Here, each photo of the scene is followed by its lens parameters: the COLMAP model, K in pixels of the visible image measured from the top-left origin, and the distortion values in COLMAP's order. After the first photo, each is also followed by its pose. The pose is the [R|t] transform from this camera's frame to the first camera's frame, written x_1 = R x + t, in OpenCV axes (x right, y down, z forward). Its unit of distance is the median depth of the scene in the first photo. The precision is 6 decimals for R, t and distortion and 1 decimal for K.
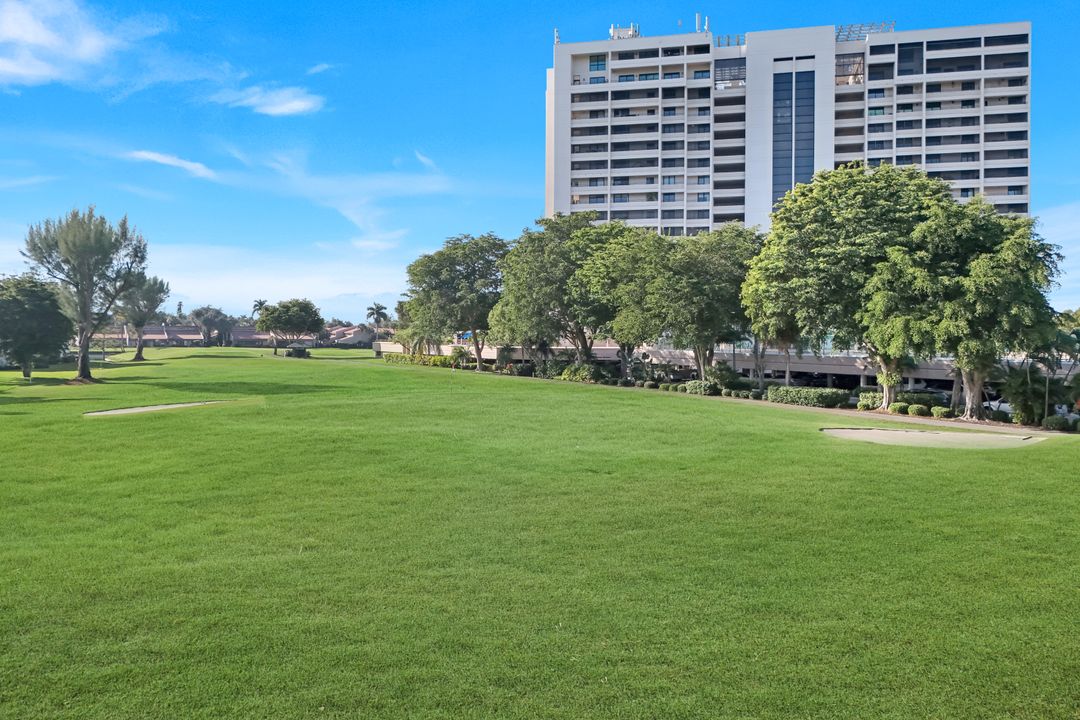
lens RADIAL K [[767.1, 0, 537.4], [0, 767.1, 360.9], [0, 0, 1]] dist [-0.002740, -0.010076]
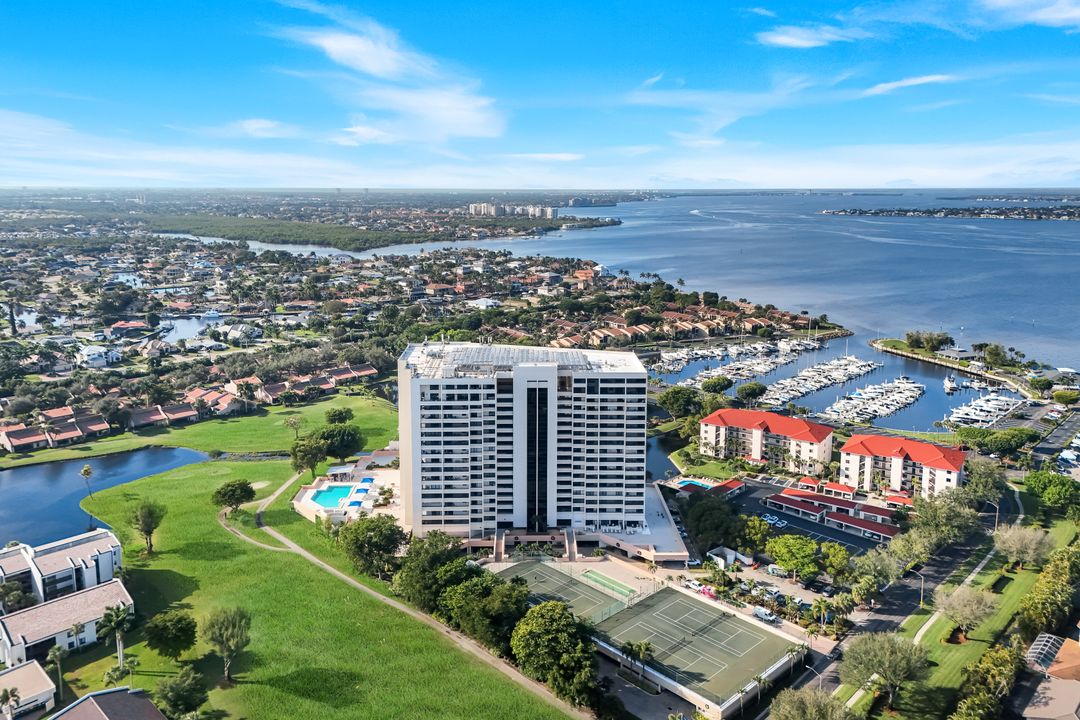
lens RADIAL K [[767.1, 0, 541.8], [0, 767.1, 361.9], [0, 0, 1]] dist [-0.002740, -0.010076]
pose [[0.949474, -0.044815, 0.310630, -0.246309], [0.004968, 0.991775, 0.127897, -0.693849], [-0.313807, -0.119892, 0.941887, -0.800965]]
